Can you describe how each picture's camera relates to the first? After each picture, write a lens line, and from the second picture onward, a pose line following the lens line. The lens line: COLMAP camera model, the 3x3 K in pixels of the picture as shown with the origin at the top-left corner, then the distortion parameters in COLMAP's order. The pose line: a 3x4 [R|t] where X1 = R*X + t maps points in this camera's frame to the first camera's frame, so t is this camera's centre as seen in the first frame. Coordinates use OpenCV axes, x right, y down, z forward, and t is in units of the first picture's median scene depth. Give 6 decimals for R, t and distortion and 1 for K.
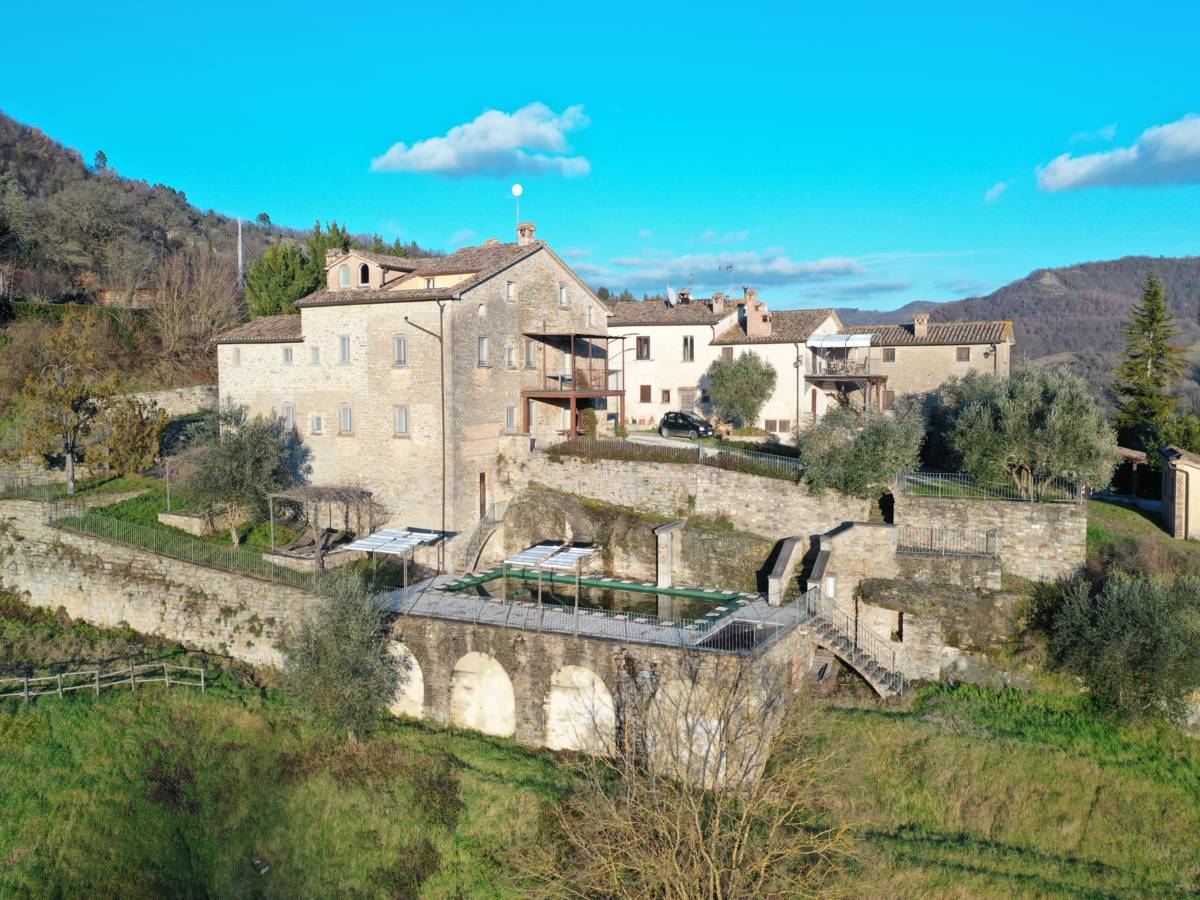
lens RADIAL K [[961.2, 0, 601.6], [0, 961.2, 451.0], [0, 0, 1]] dist [0.025809, -0.007192]
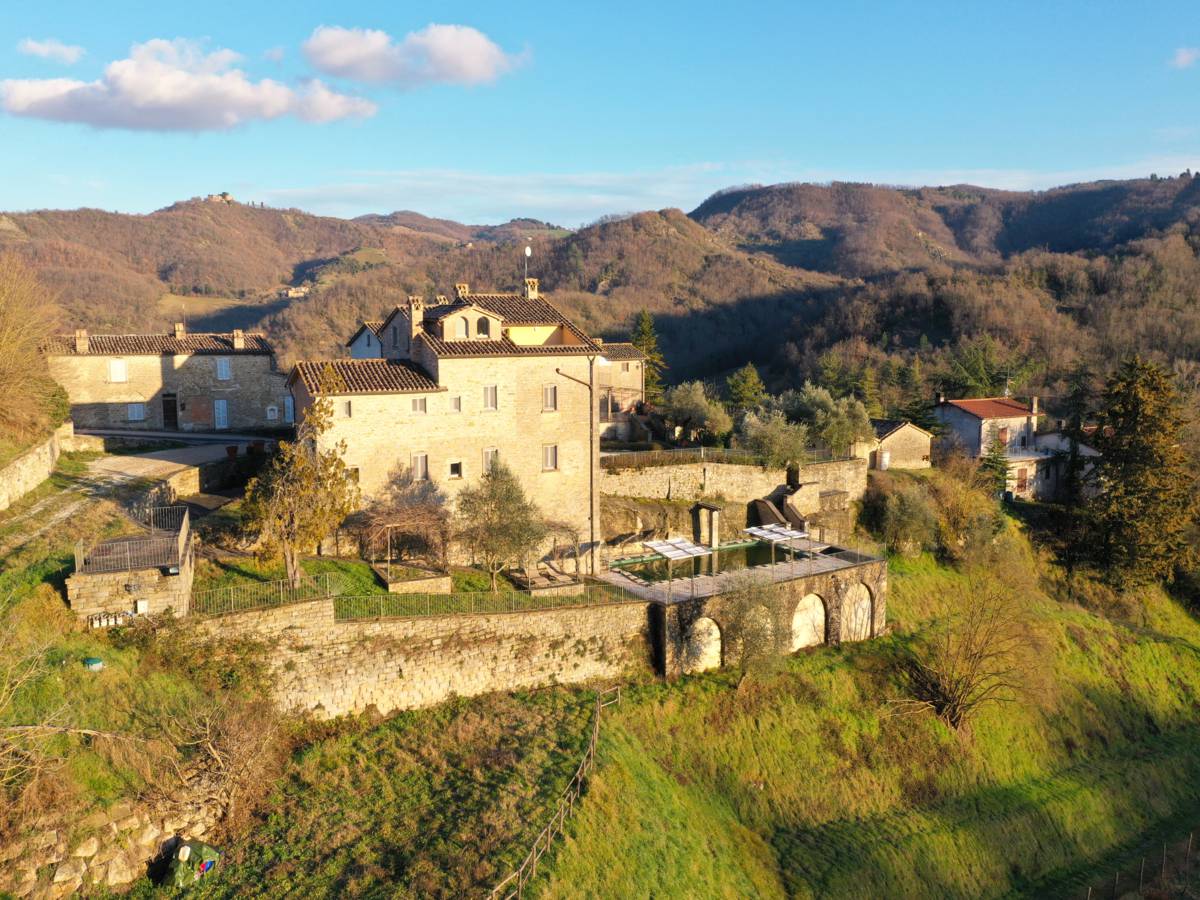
lens RADIAL K [[961.2, 0, 602.8], [0, 961.2, 447.8], [0, 0, 1]] dist [0.025809, -0.007192]
pose [[0.514576, -0.109996, 0.850360, -1.231199], [0.065069, 0.993887, 0.089187, -0.149846], [-0.854972, 0.009439, 0.518588, 0.359045]]
